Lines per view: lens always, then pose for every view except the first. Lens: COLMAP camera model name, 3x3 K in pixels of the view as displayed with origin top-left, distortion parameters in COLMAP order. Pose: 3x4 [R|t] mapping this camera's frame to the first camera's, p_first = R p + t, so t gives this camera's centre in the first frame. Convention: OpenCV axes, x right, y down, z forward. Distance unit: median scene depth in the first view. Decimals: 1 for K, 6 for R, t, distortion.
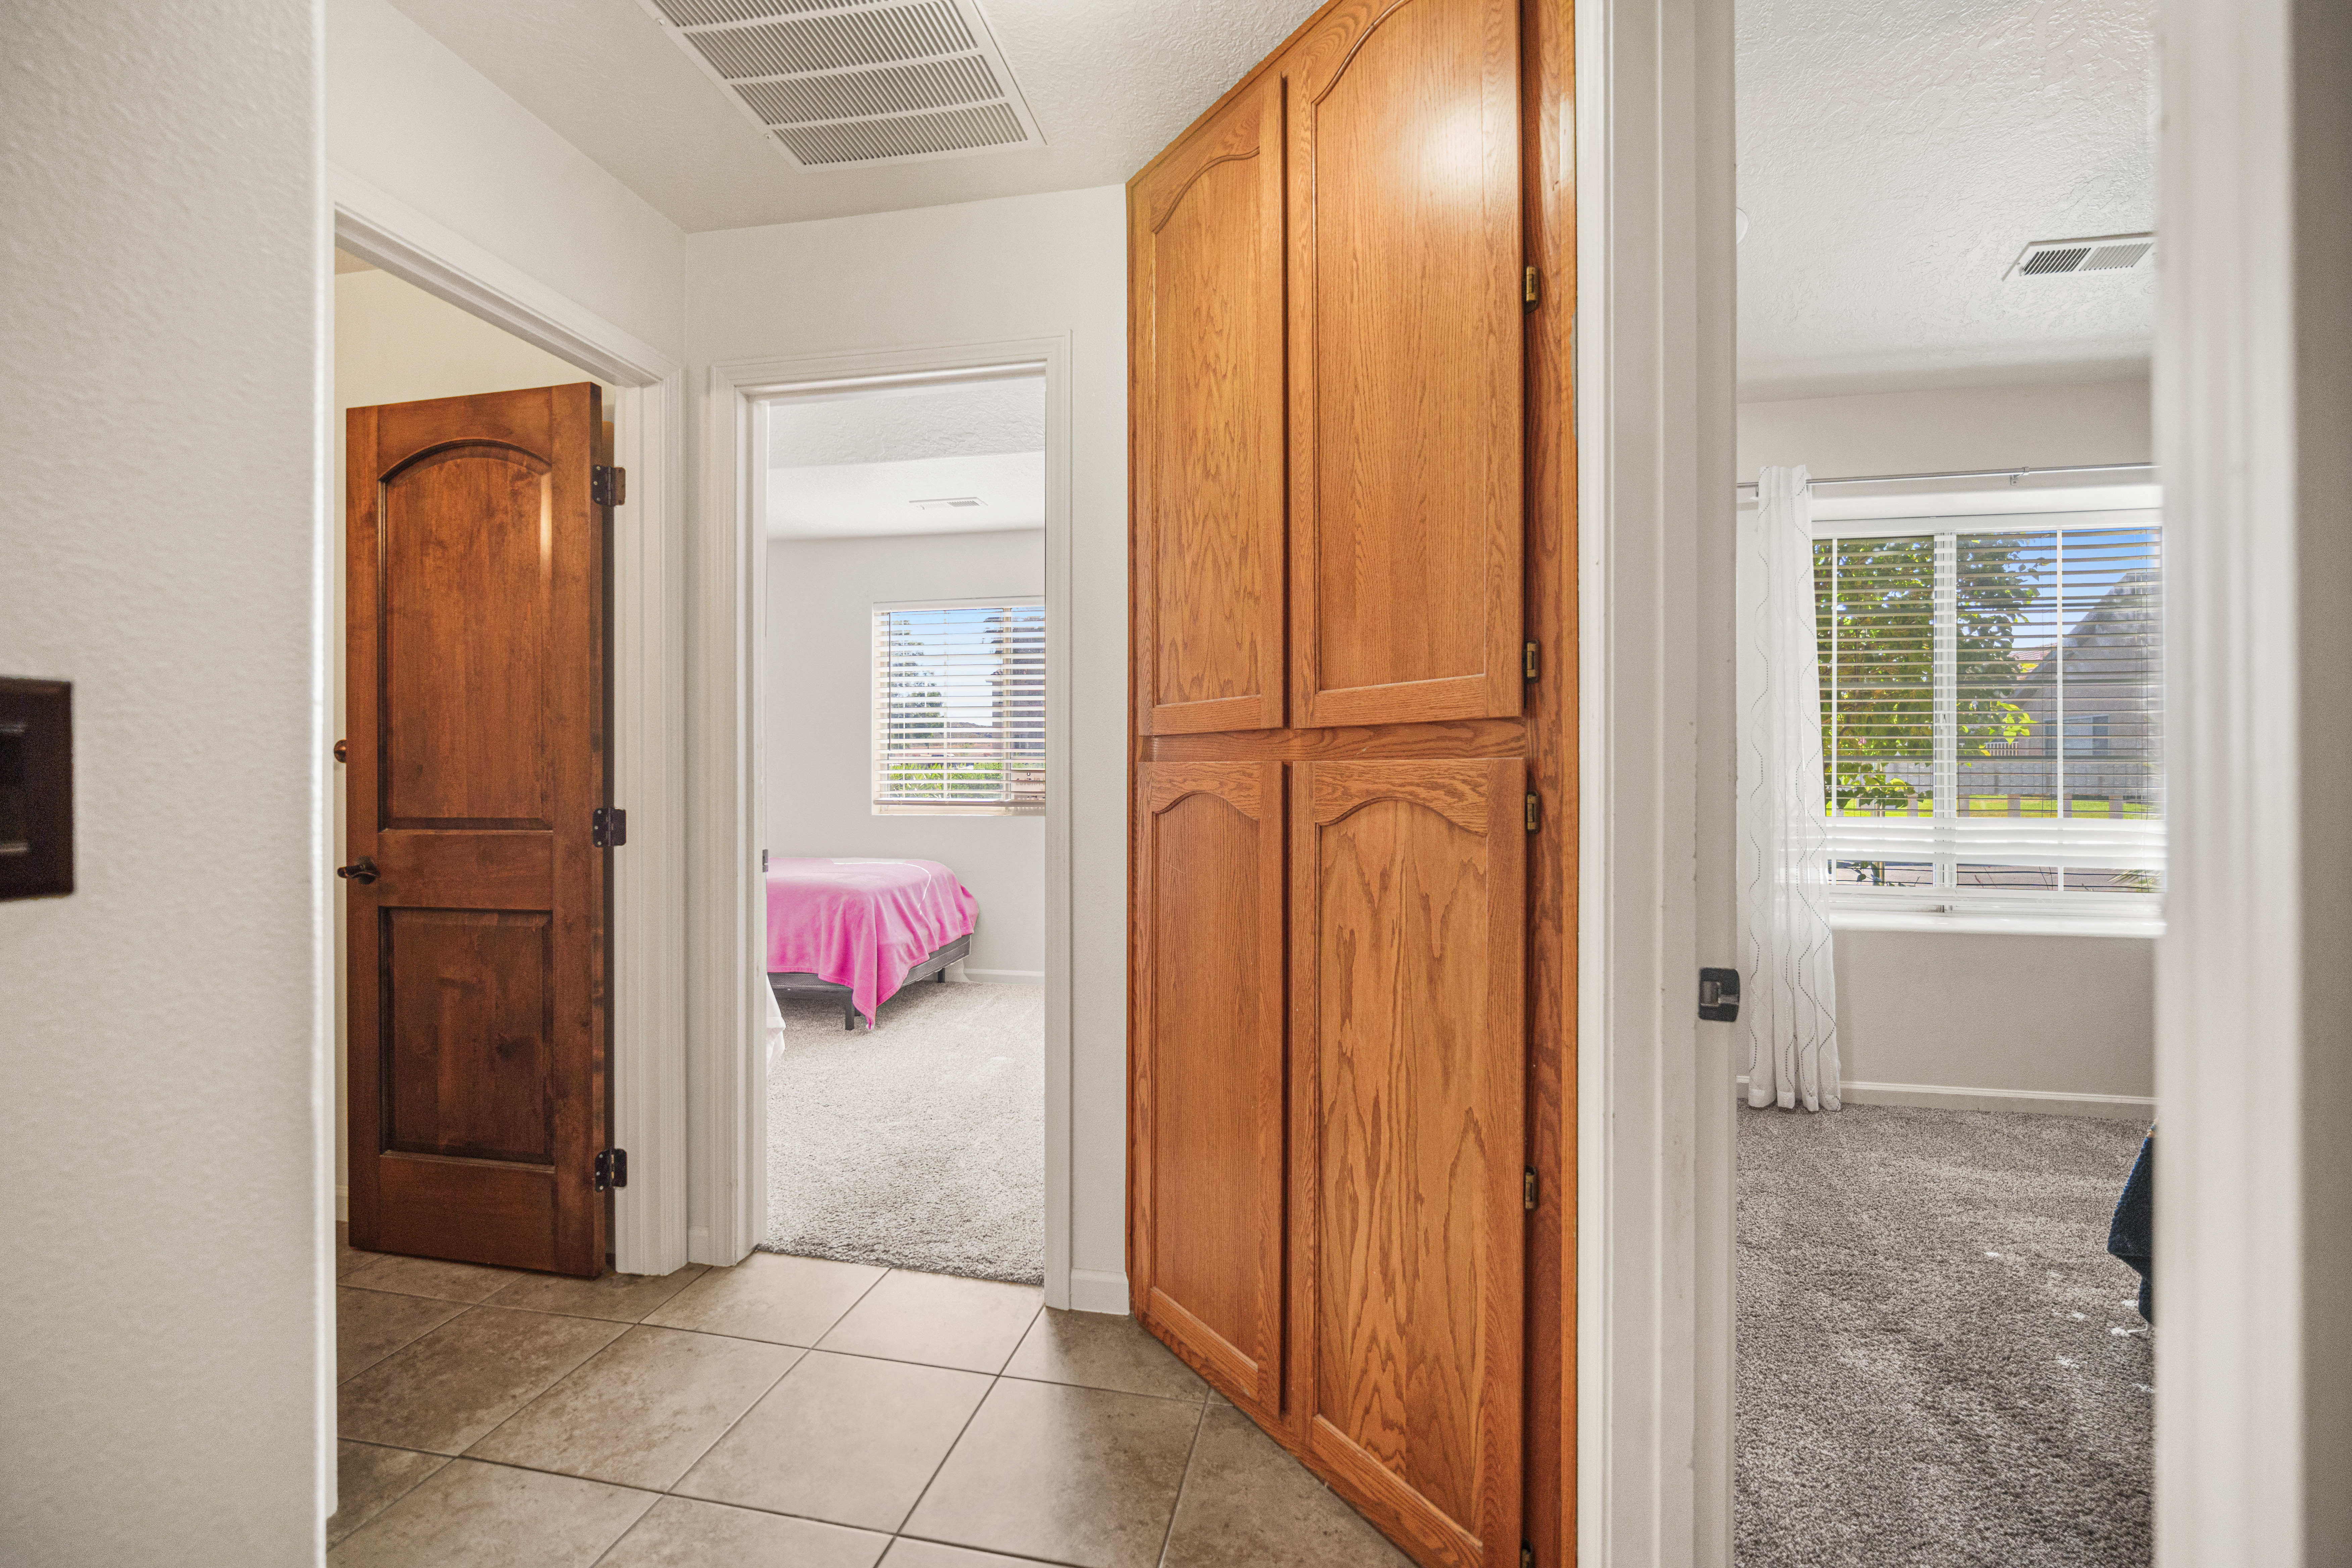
lens RADIAL K [[978.6, 0, 1200.0], [0, 978.6, 776.2], [0, 0, 1]] dist [-0.000074, -0.001256]
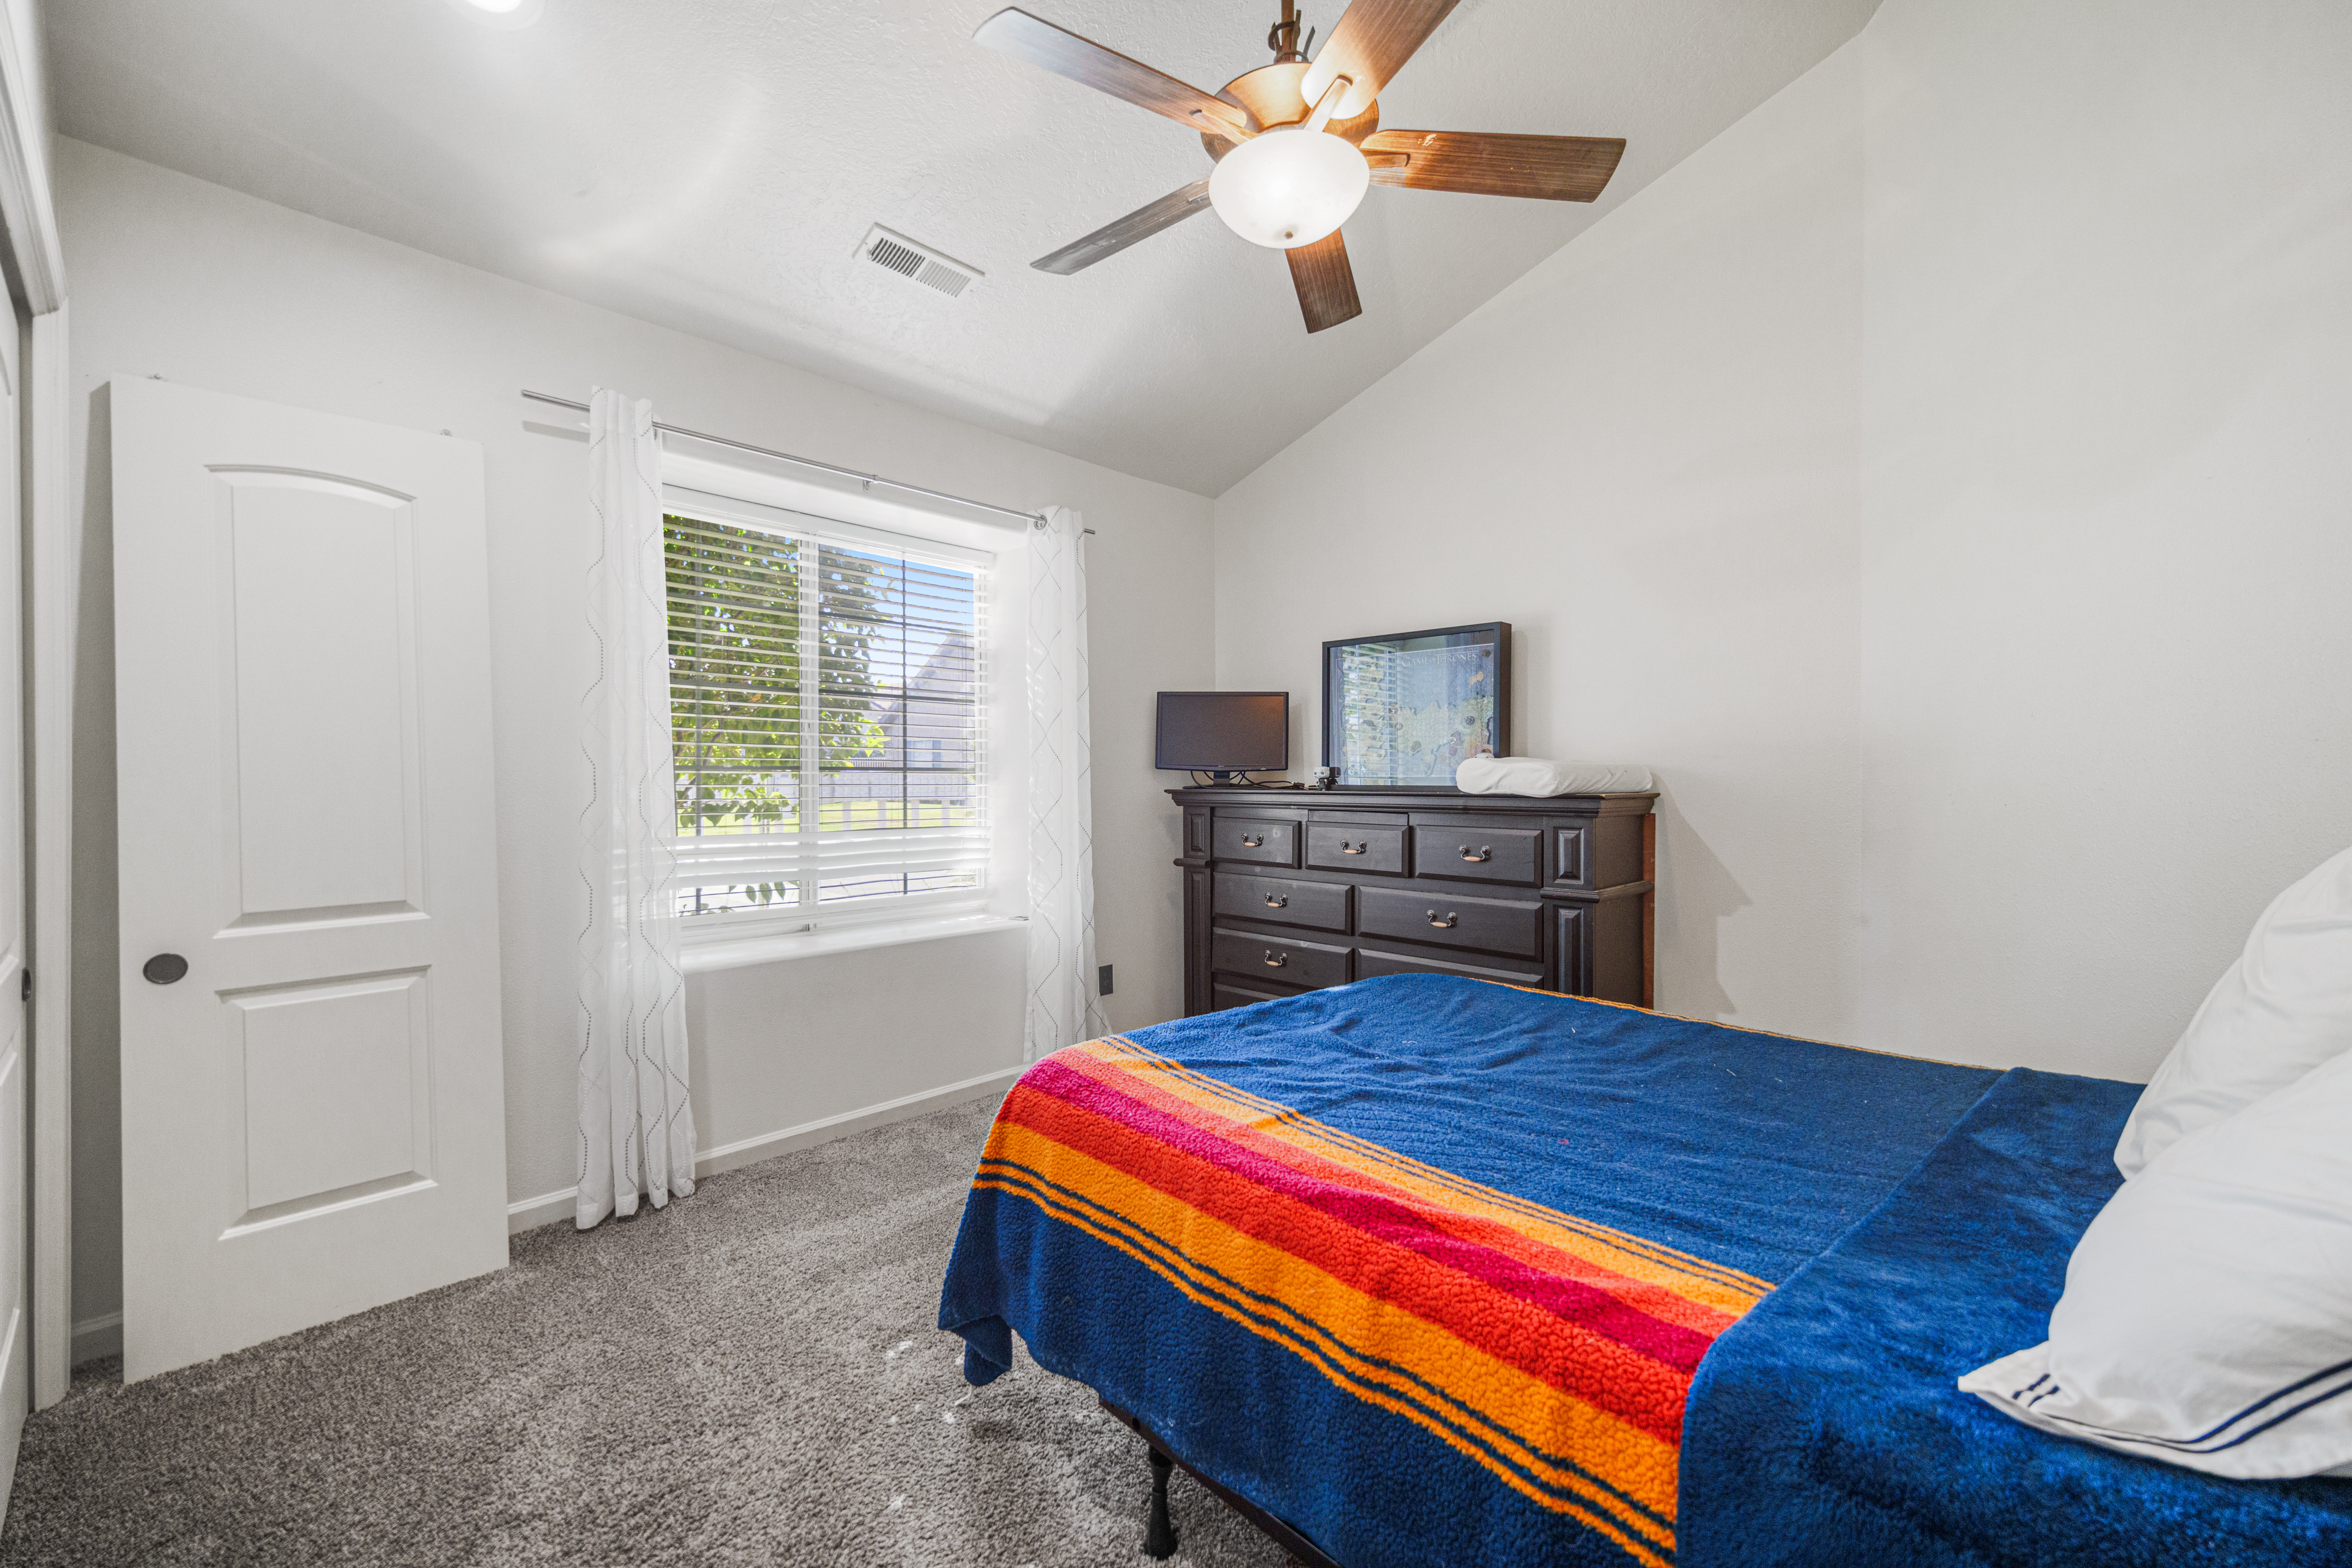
lens RADIAL K [[933.4, 0, 1182.6], [0, 933.4, 781.5], [0, 0, 1]] dist [-0.002427, -0.000059]
pose [[0.538986, 0.001848, 0.842313, 0.210001], [0.003149, 0.999986, -0.004208, -0.002183], [-0.842309, 0.004921, 0.538973, 0.222271]]
